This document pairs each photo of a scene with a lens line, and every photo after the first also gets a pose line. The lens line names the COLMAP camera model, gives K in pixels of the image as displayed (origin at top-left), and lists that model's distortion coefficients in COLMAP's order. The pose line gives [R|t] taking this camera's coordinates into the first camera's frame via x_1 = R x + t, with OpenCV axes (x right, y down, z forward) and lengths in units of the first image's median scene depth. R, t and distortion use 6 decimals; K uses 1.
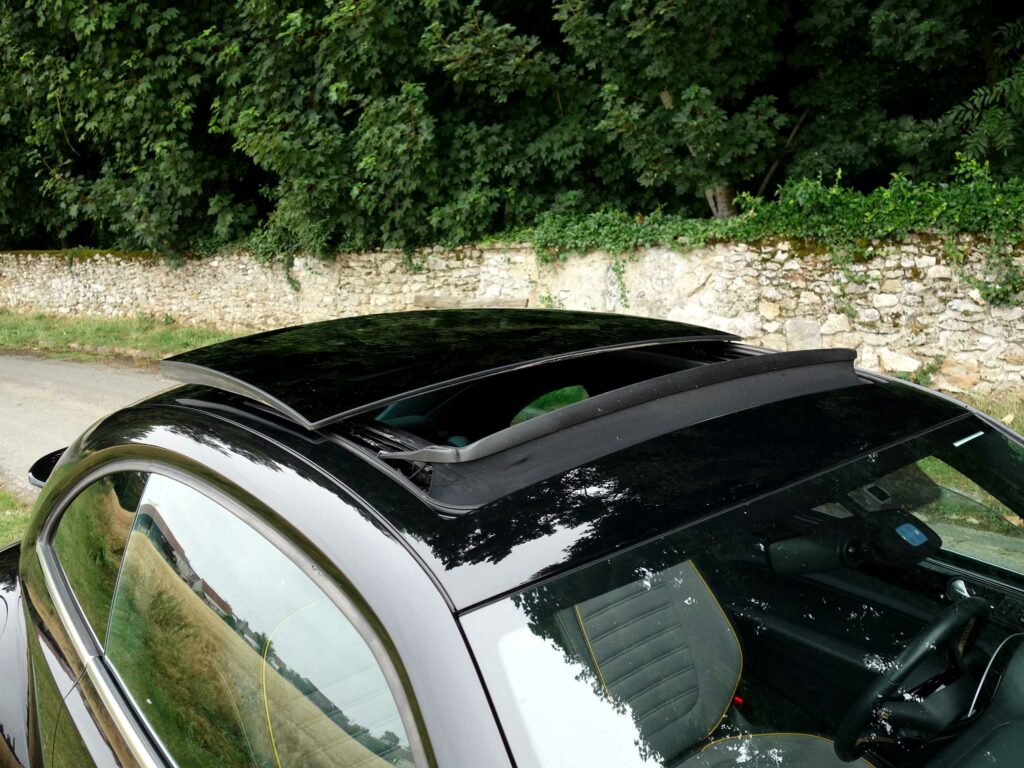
lens RADIAL K [[916.5, 0, 504.8], [0, 916.5, 386.3], [0, 0, 1]] dist [0.003560, 0.017899]
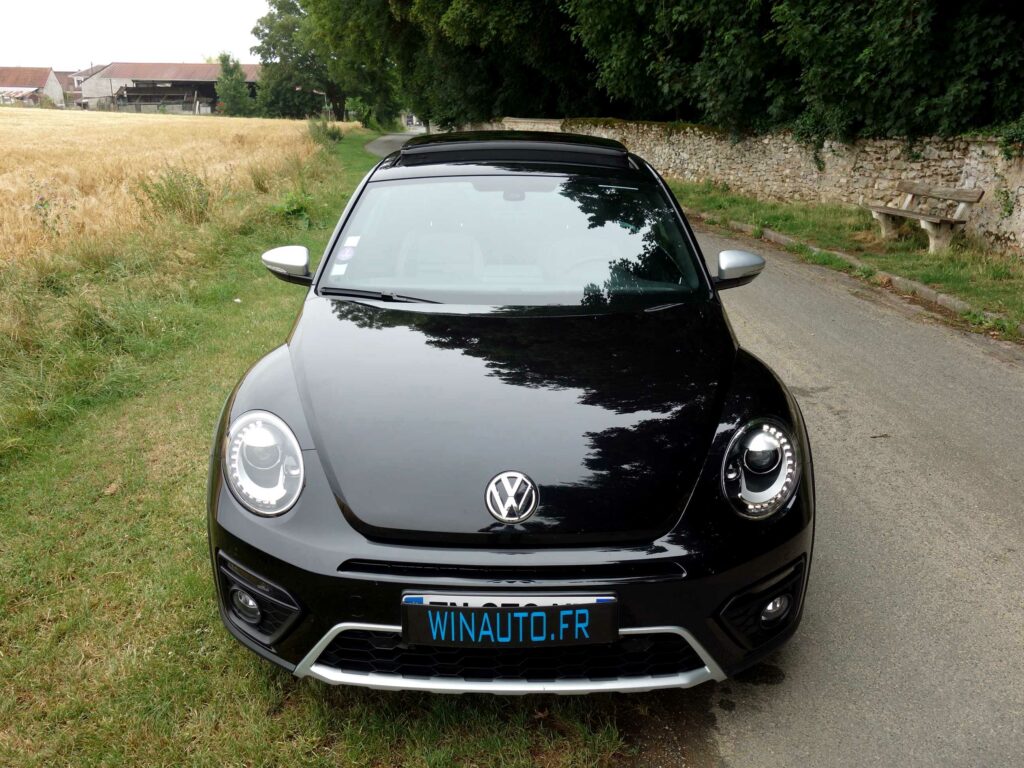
lens RADIAL K [[916.5, 0, 504.8], [0, 916.5, 386.3], [0, 0, 1]] dist [0.003560, 0.017899]
pose [[0.769115, 0.233933, -0.594759, 0.252766], [-0.161582, 0.971545, 0.173182, 0.024420], [0.618348, -0.037094, 0.785029, -0.151629]]
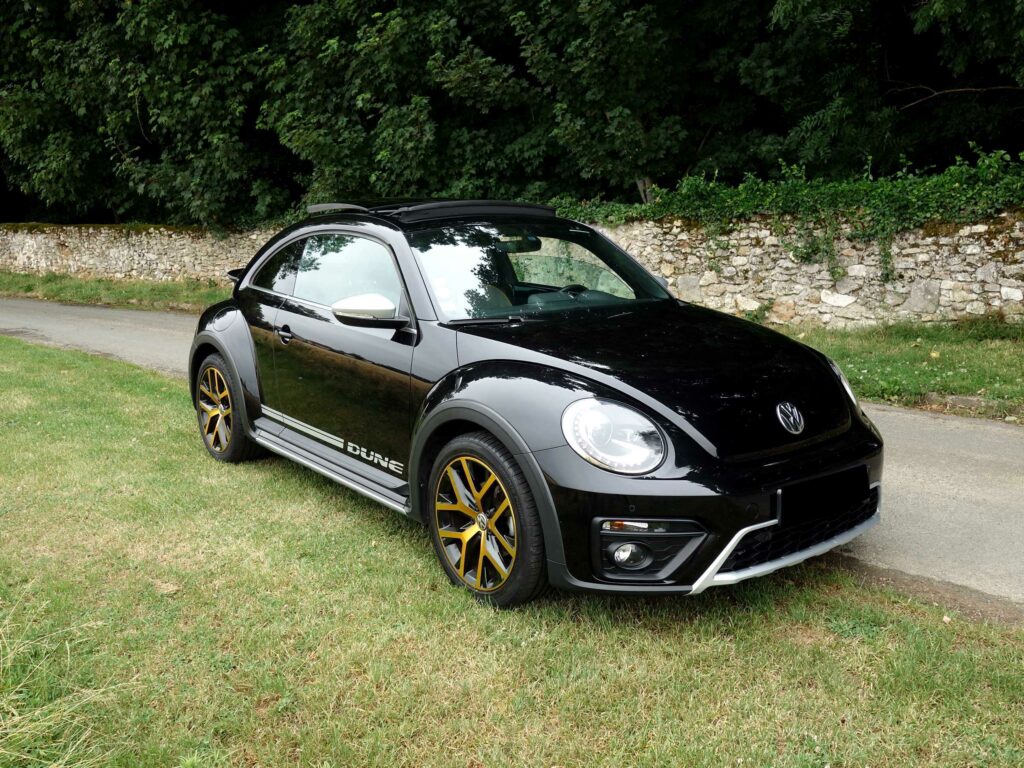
lens RADIAL K [[916.5, 0, 504.8], [0, 916.5, 386.3], [0, 0, 1]] dist [0.003560, 0.017899]
pose [[0.999266, 0.037904, -0.005550, 0.039921], [-0.037949, 0.999245, -0.008298, 0.083202], [0.005232, 0.008503, 0.999950, -0.283182]]
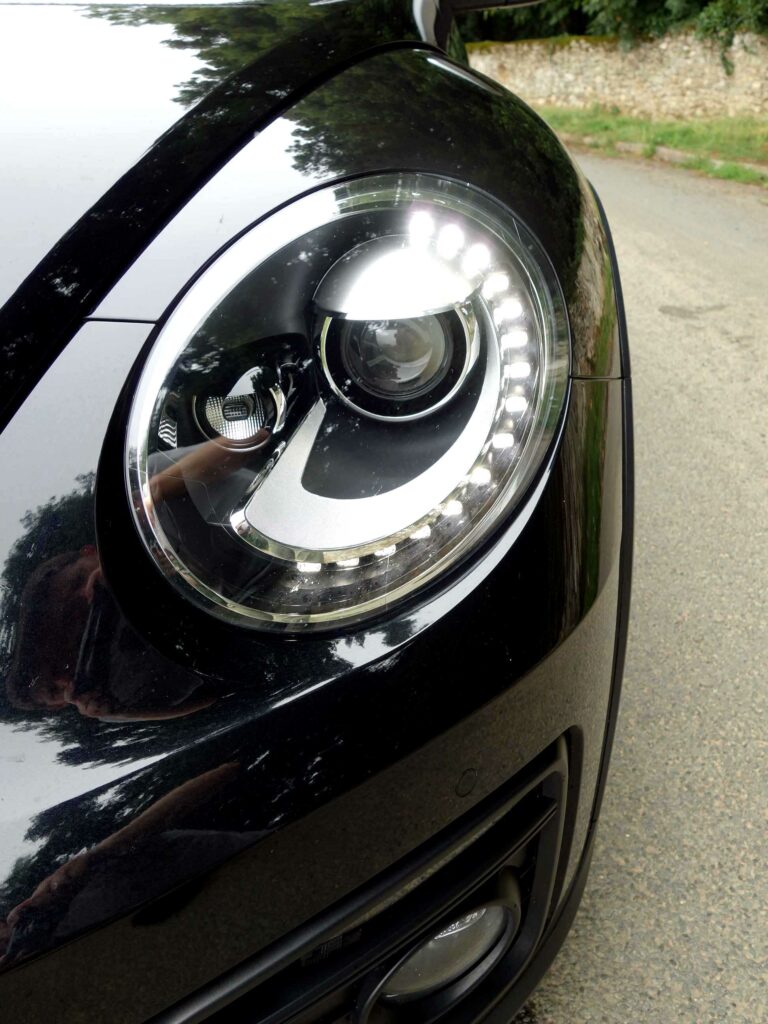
lens RADIAL K [[919.8, 0, 384.0], [0, 919.8, 512.0], [0, 0, 1]] dist [-0.009403, 0.006269]
pose [[0.763457, 0.306762, -0.568358, 0.202751], [-0.133388, 0.935922, 0.325972, 0.063080], [0.631935, -0.173053, 0.755454, 0.027103]]
